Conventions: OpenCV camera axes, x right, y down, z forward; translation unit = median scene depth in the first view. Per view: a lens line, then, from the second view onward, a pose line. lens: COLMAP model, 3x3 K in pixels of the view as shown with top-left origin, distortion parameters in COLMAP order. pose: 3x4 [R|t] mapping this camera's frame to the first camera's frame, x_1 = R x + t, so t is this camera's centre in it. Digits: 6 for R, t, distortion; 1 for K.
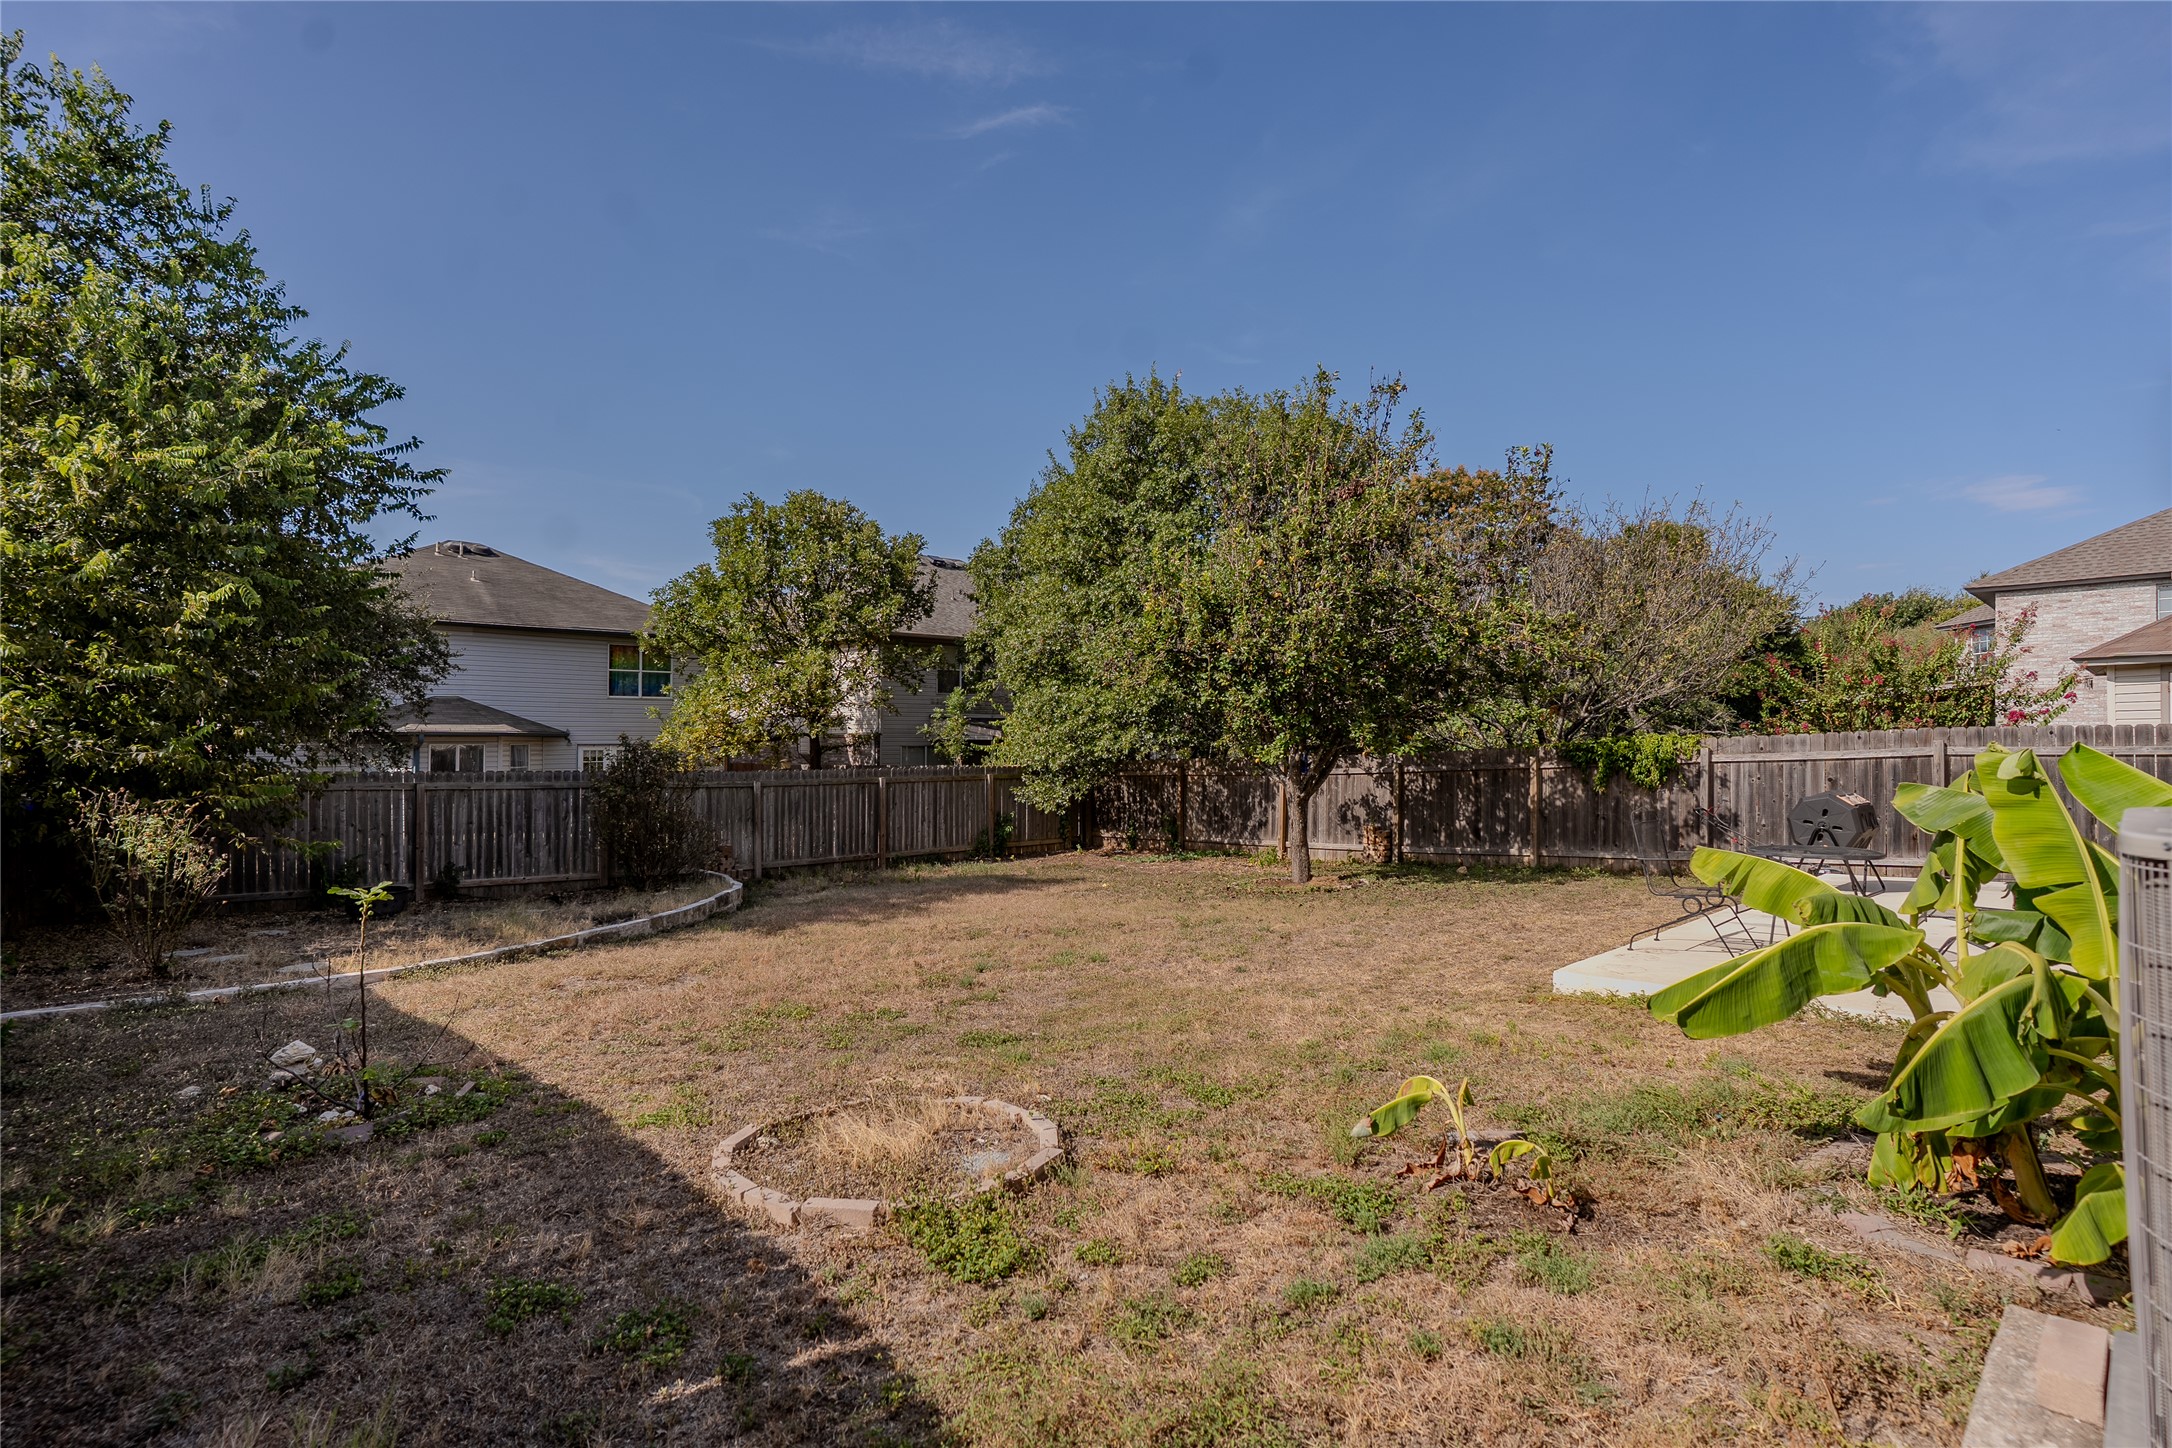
lens RADIAL K [[1075.2, 0, 1089.8], [0, 1075.2, 683.0], [0, 0, 1]] dist [-0.049729, 0.027701]
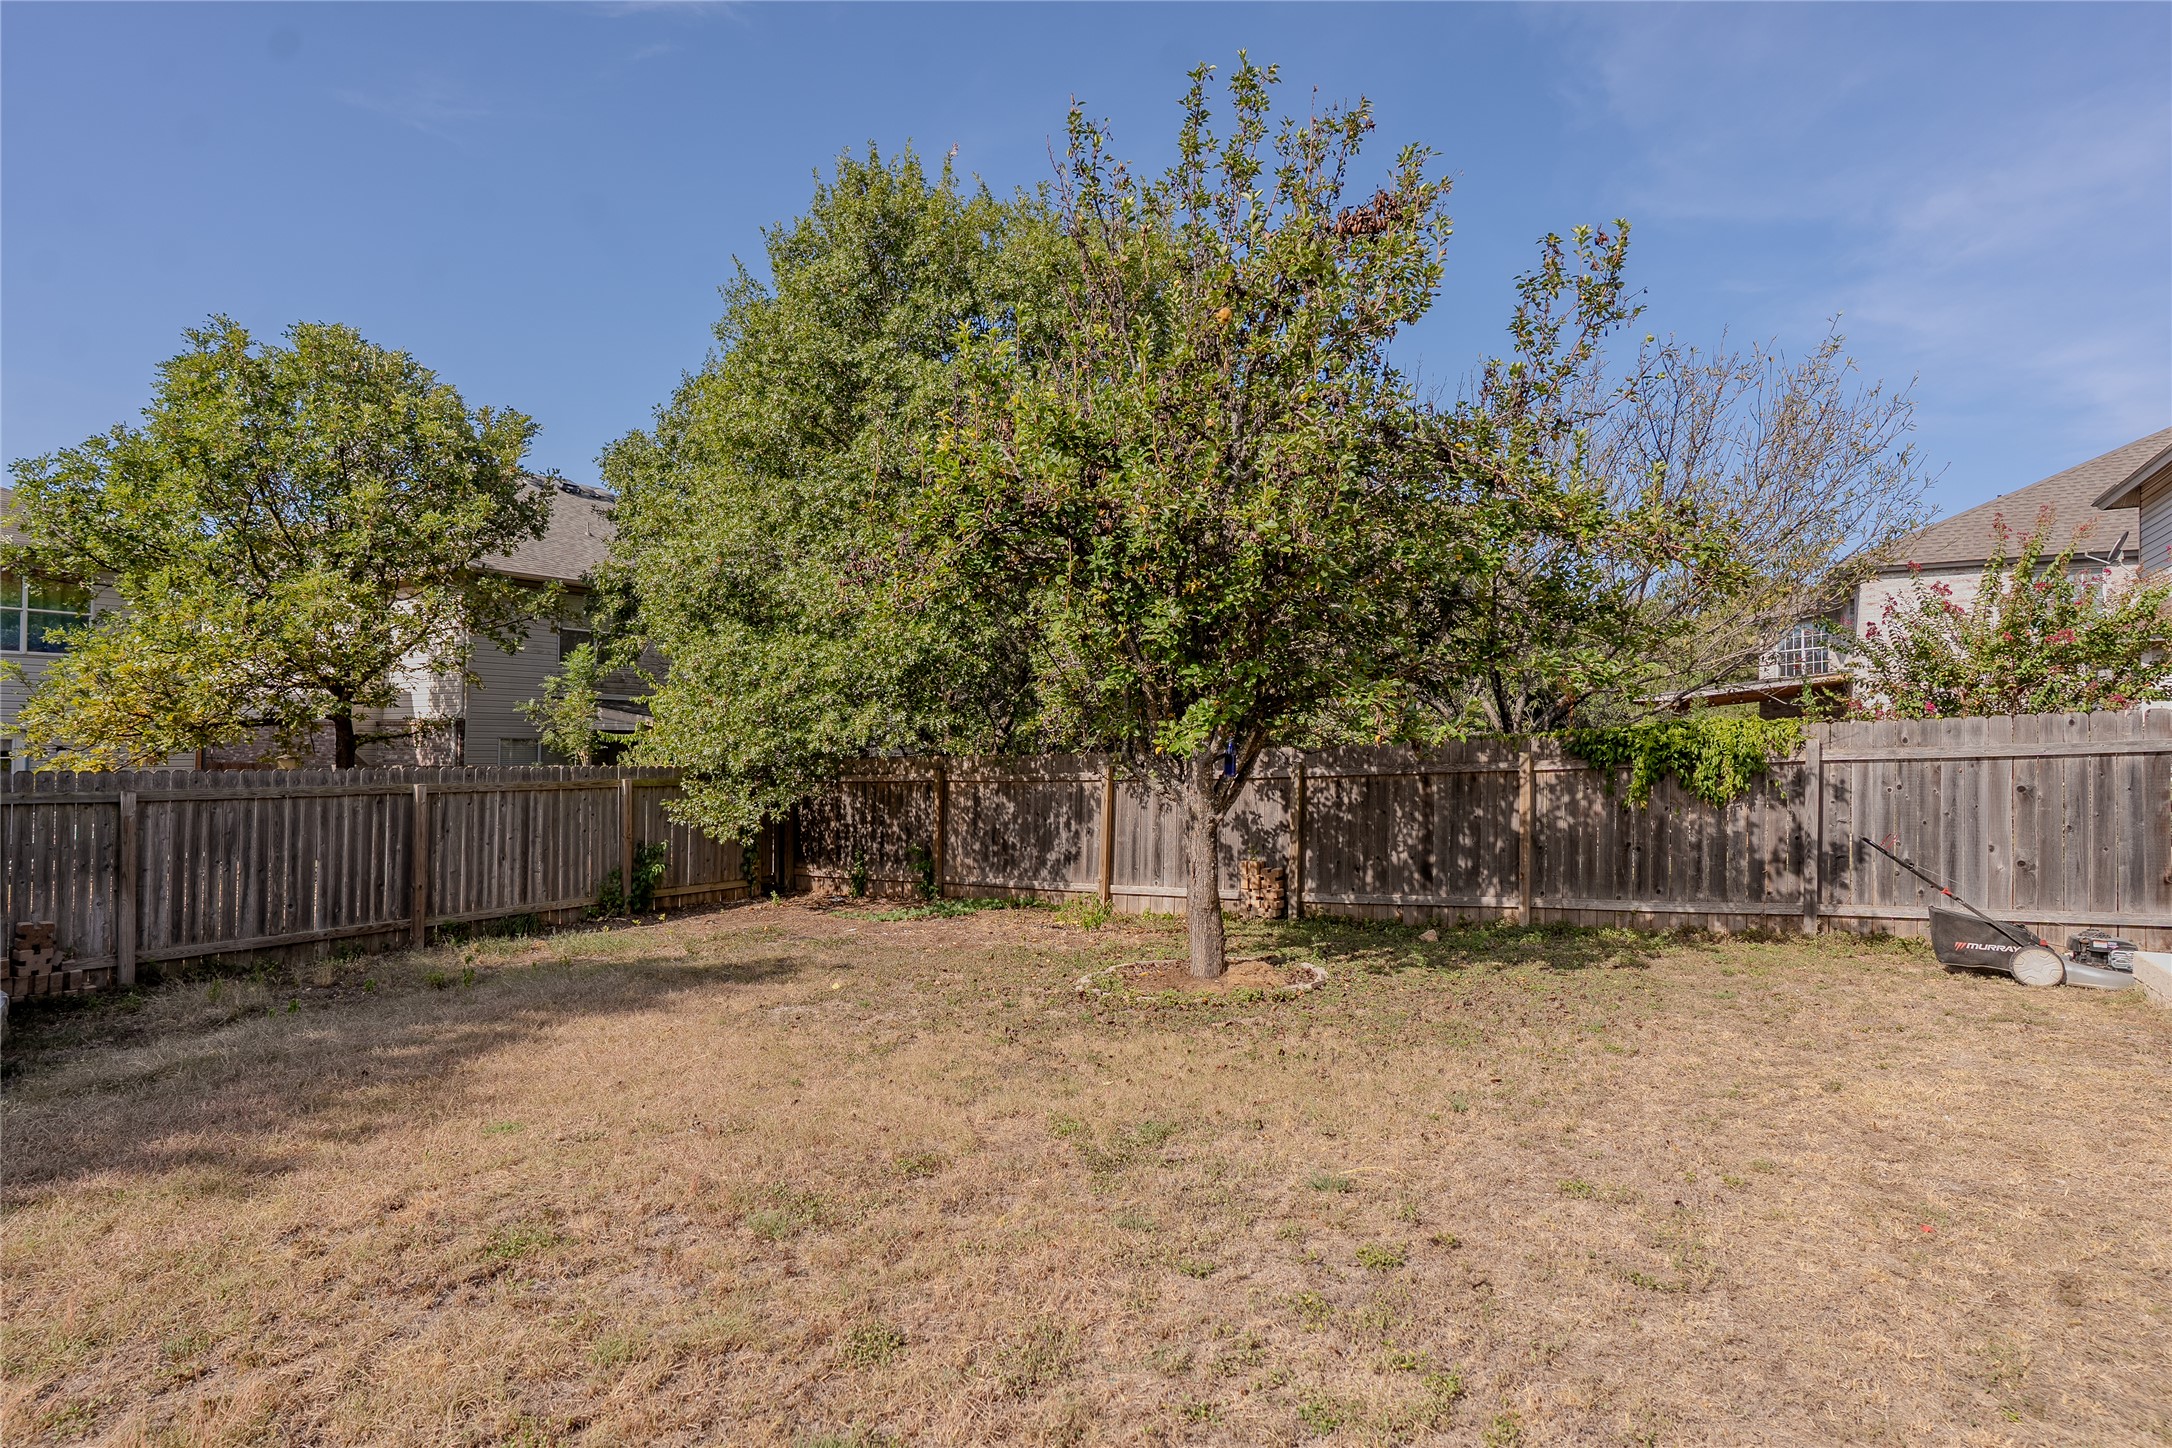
lens RADIAL K [[1184.3, 0, 1084.0], [0, 1184.3, 704.3], [0, 0, 1]] dist [-0.056355, 0.053906]
pose [[0.966185, 0.016891, 0.257295, -0.015800], [-0.021935, 0.999619, 0.016747, 0.028134], [-0.256914, -0.021825, 0.966188, 0.317951]]
